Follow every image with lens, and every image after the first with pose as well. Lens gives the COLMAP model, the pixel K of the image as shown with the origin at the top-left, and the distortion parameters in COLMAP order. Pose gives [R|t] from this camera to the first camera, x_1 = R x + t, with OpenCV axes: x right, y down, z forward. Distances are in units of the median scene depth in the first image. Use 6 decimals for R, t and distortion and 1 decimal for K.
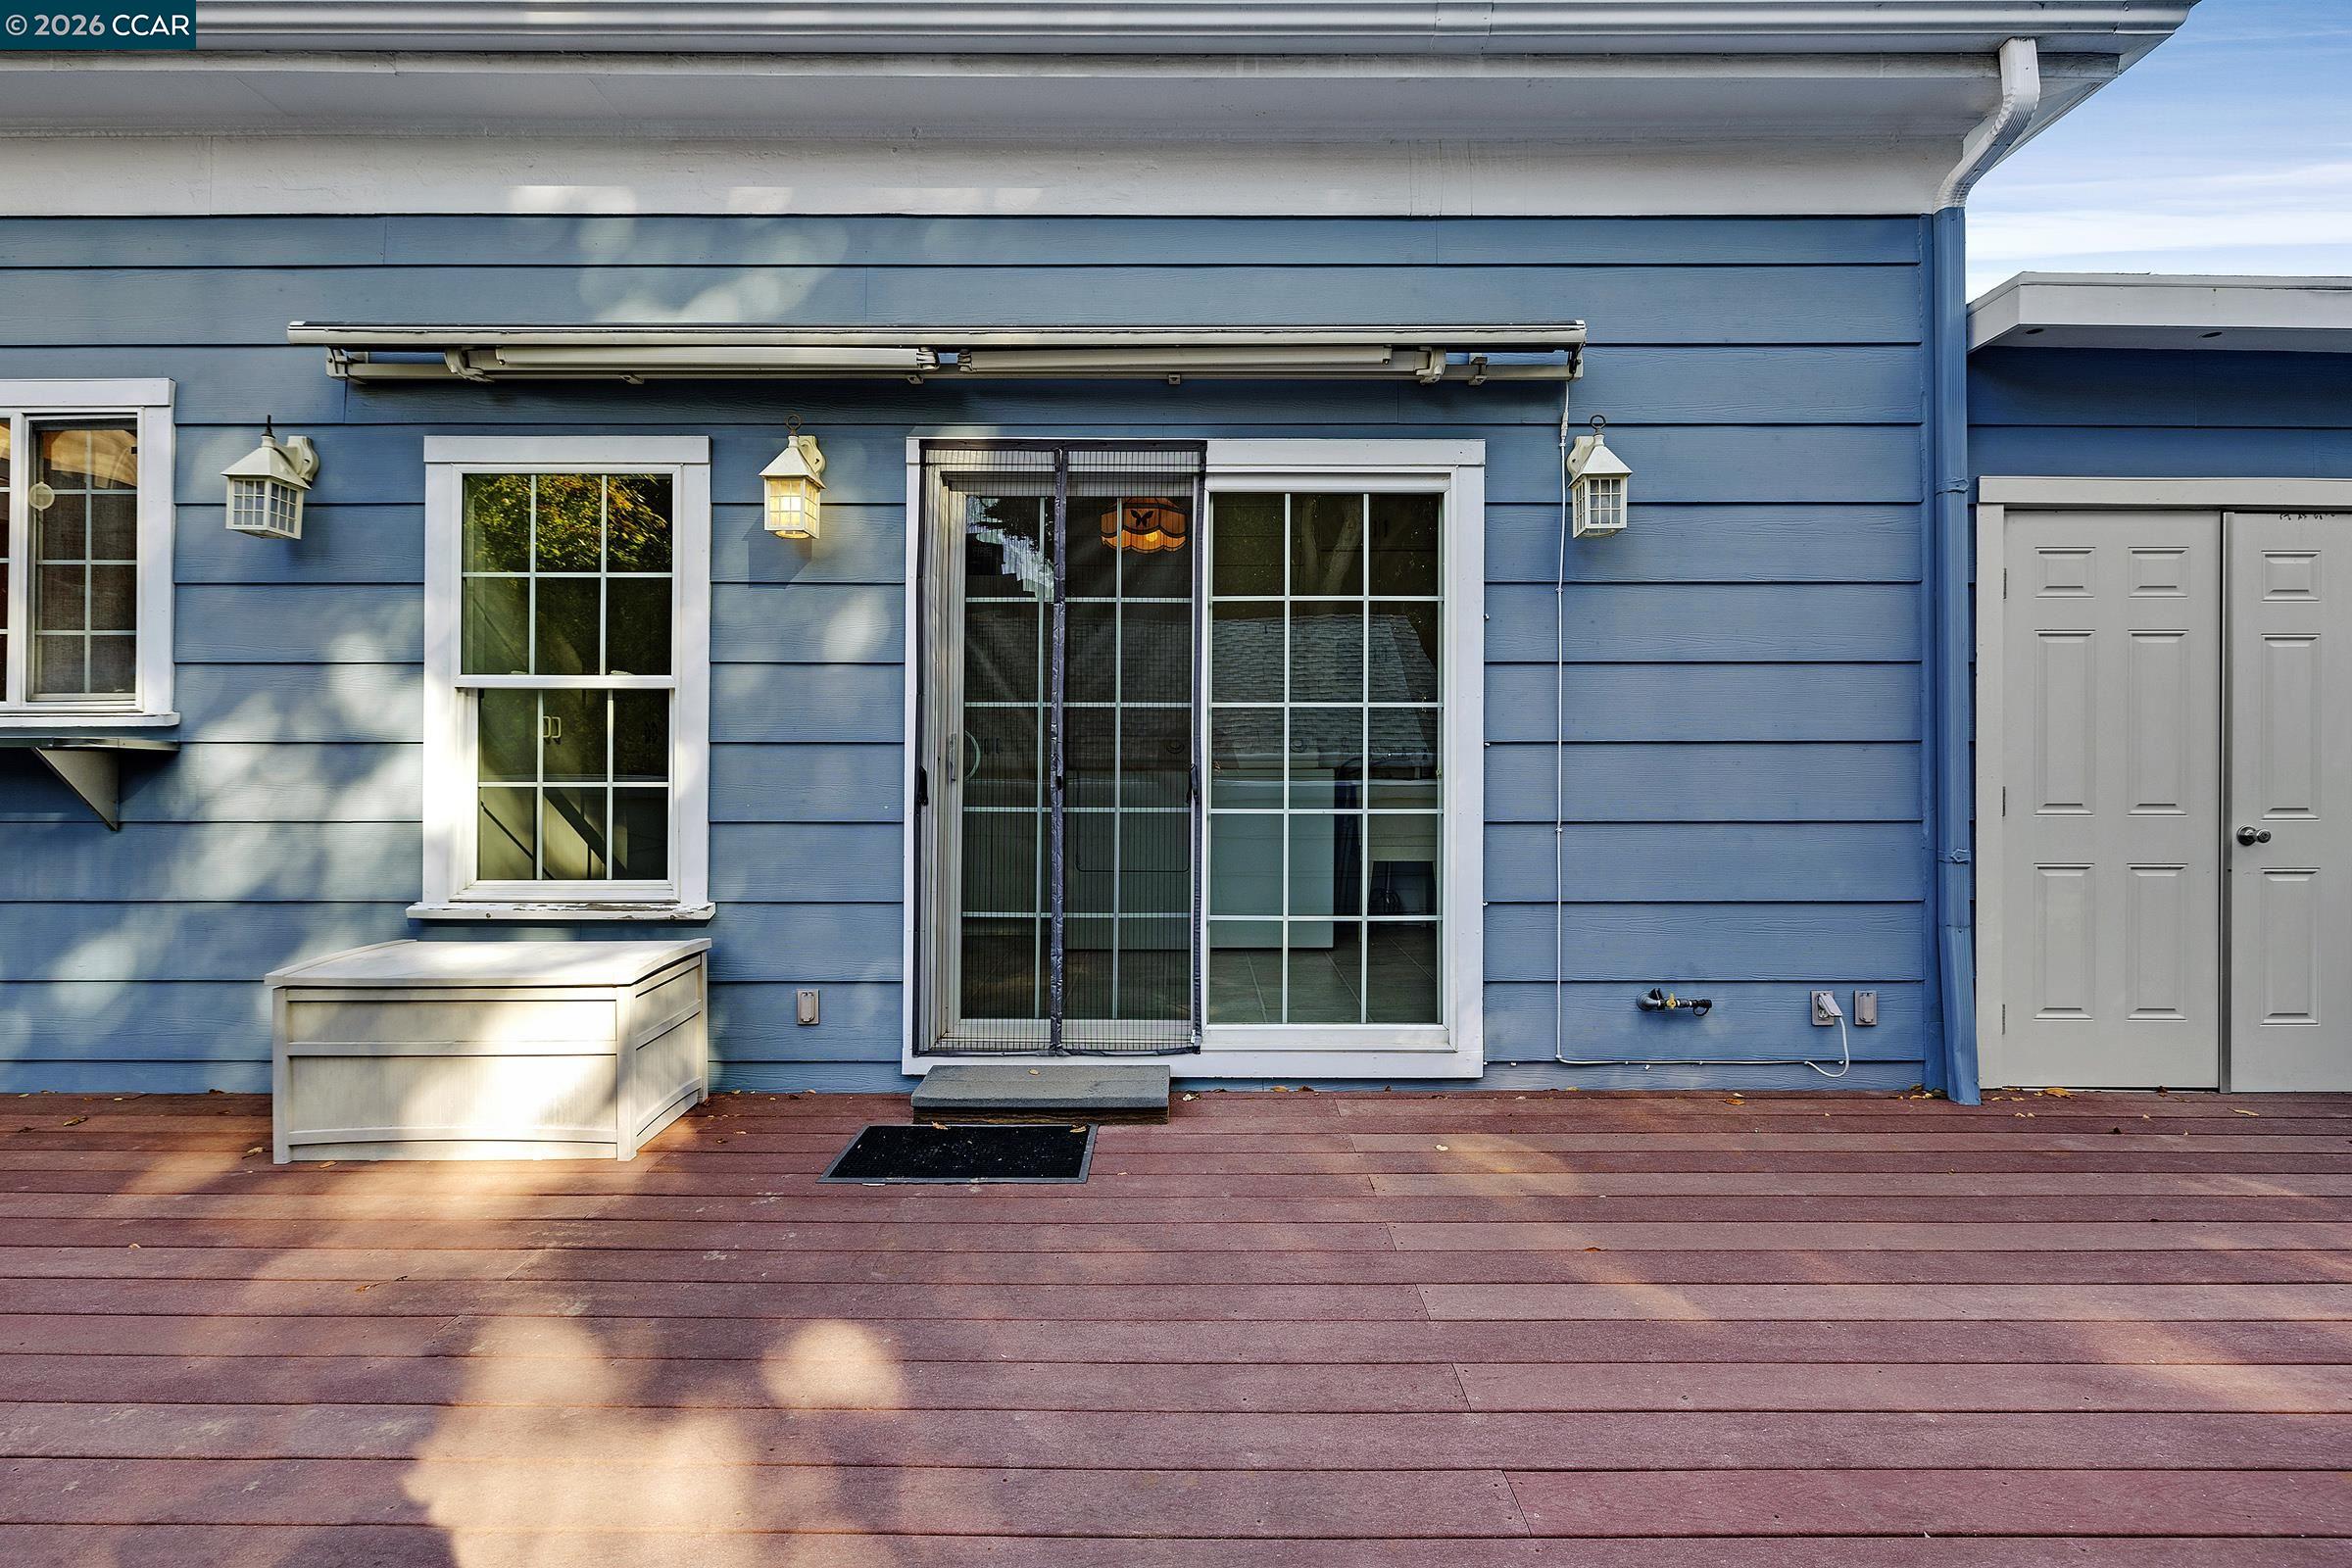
lens RADIAL K [[943.4, 0, 1177.5], [0, 943.4, 798.9], [0, 0, 1]] dist [-0.004659, -0.000327]
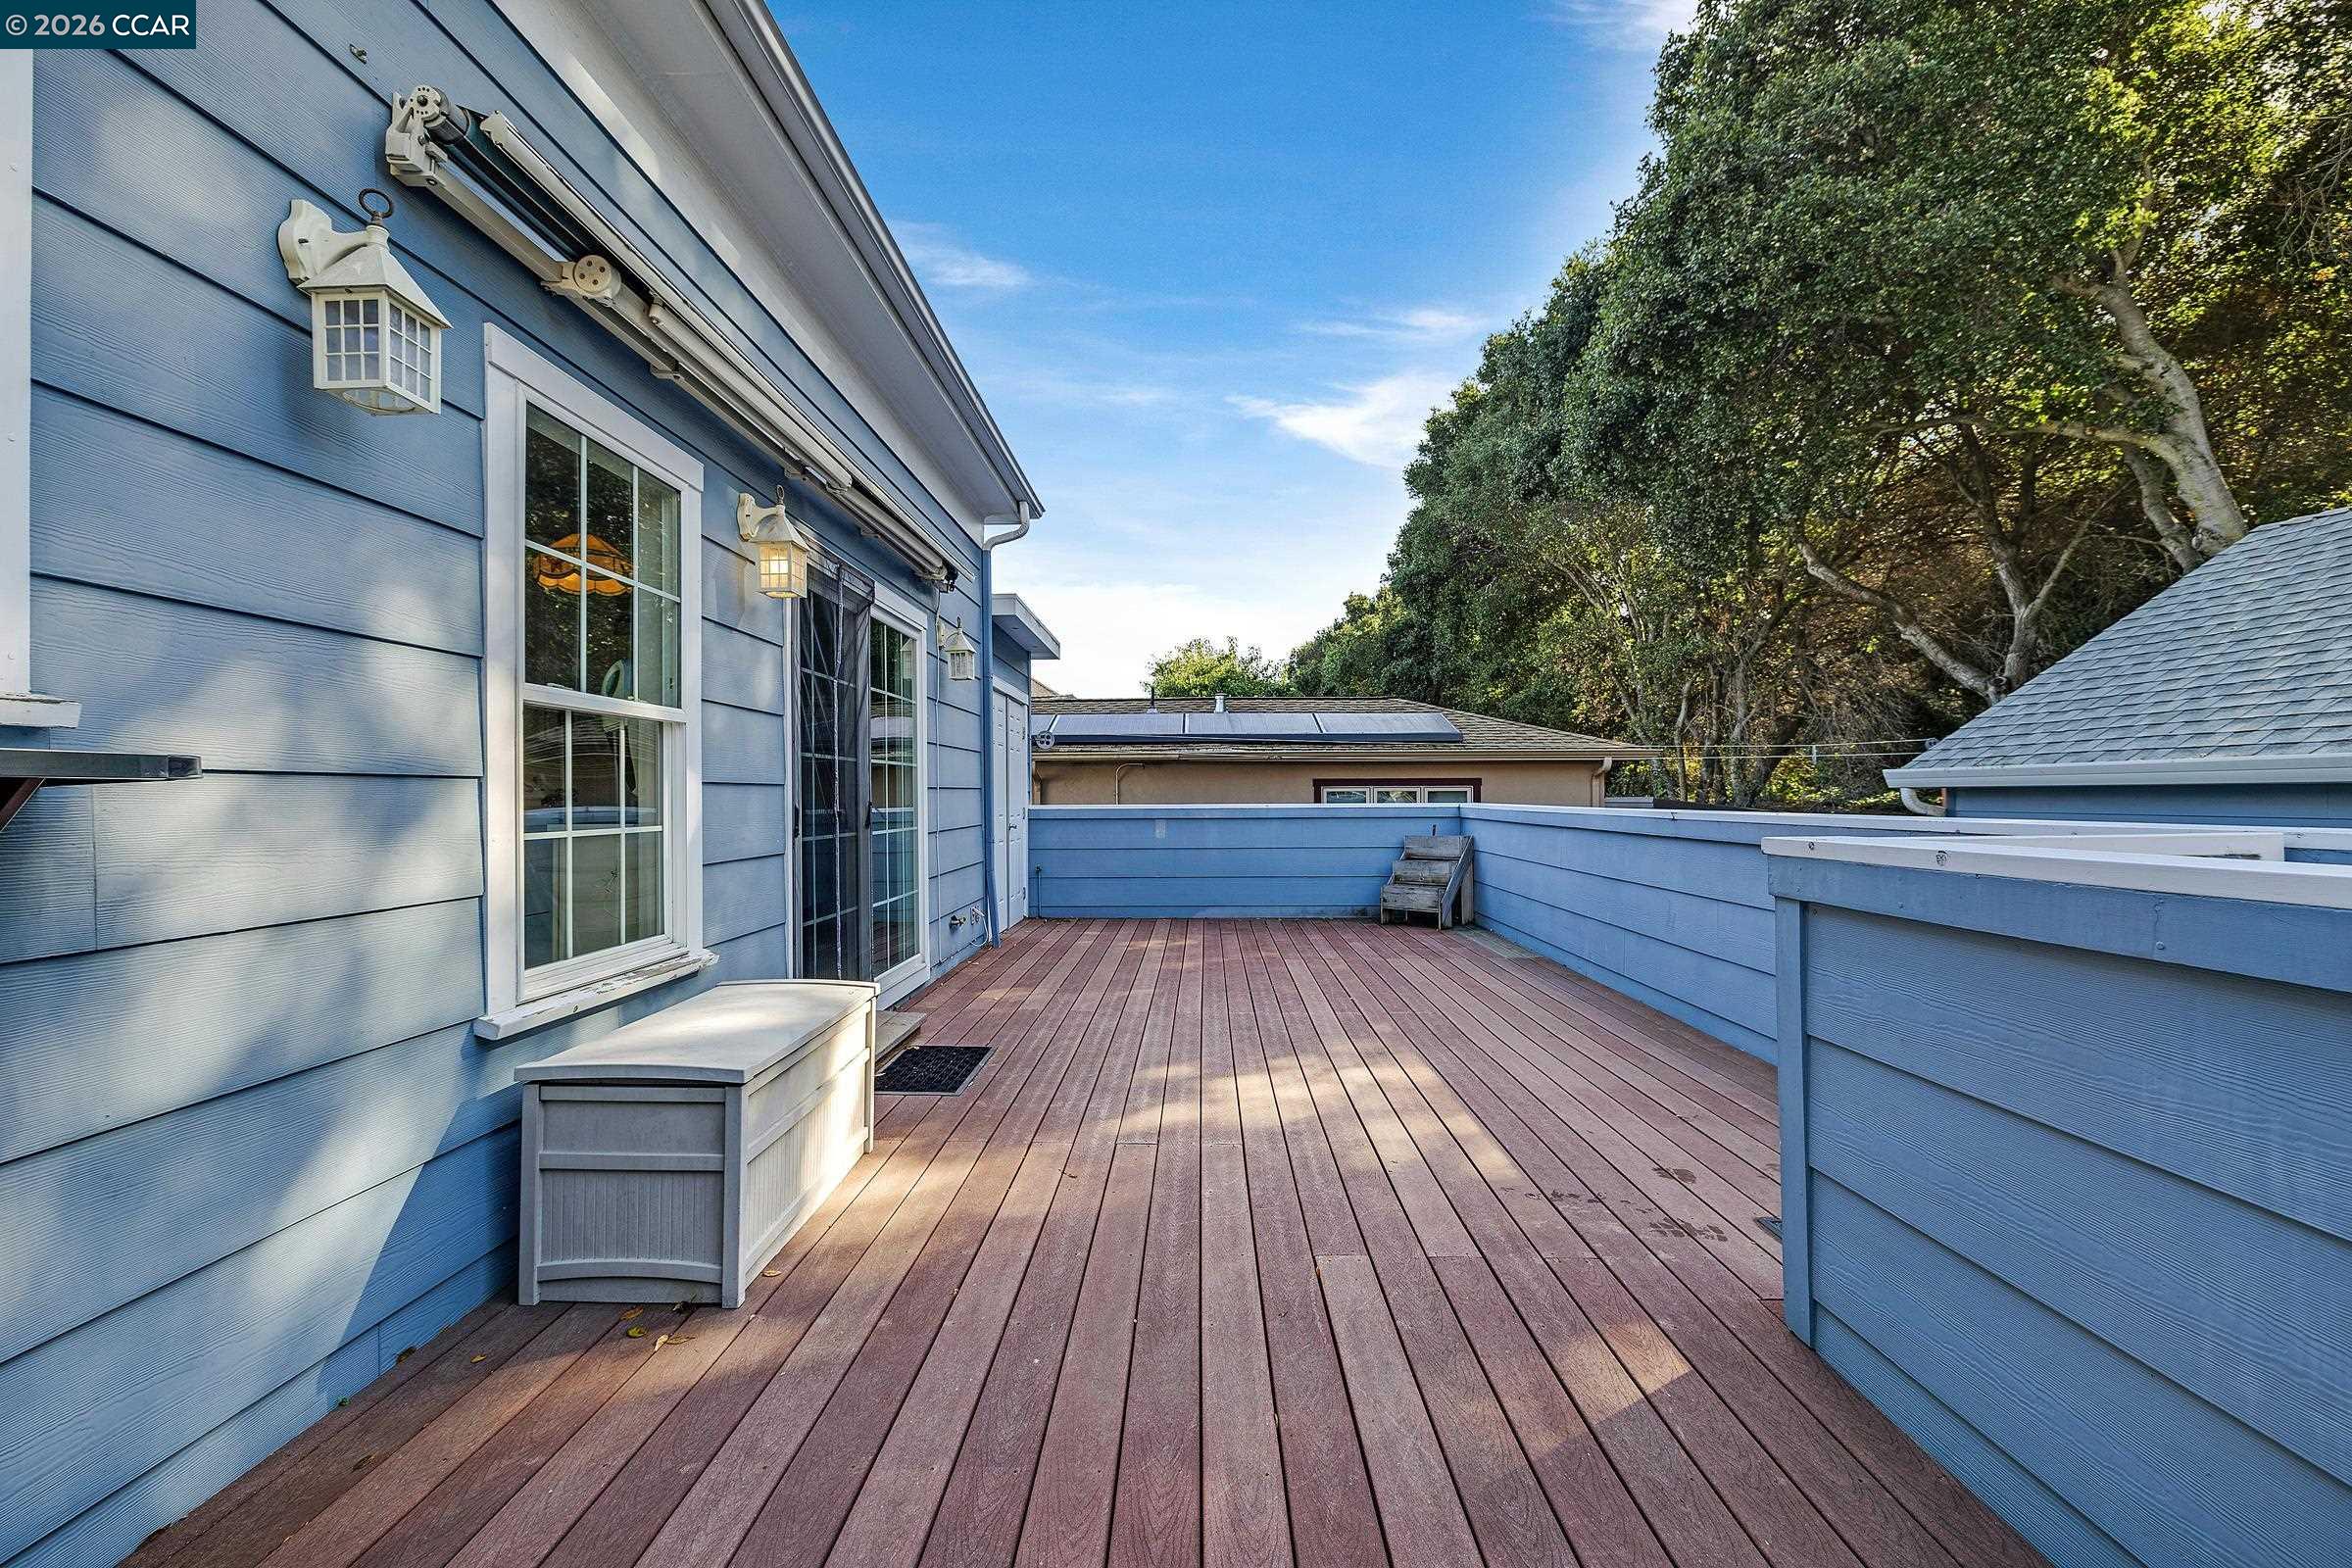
lens RADIAL K [[943.4, 0, 1176.3], [0, 943.4, 787.7], [0, 0, 1]] dist [-0.004659, -0.000327]
pose [[0.037749, 0.010033, 0.999237, -1.456642], [0.010908, 0.999886, -0.010452, -0.037326], [-0.999228, 0.011294, 0.037636, 0.484754]]
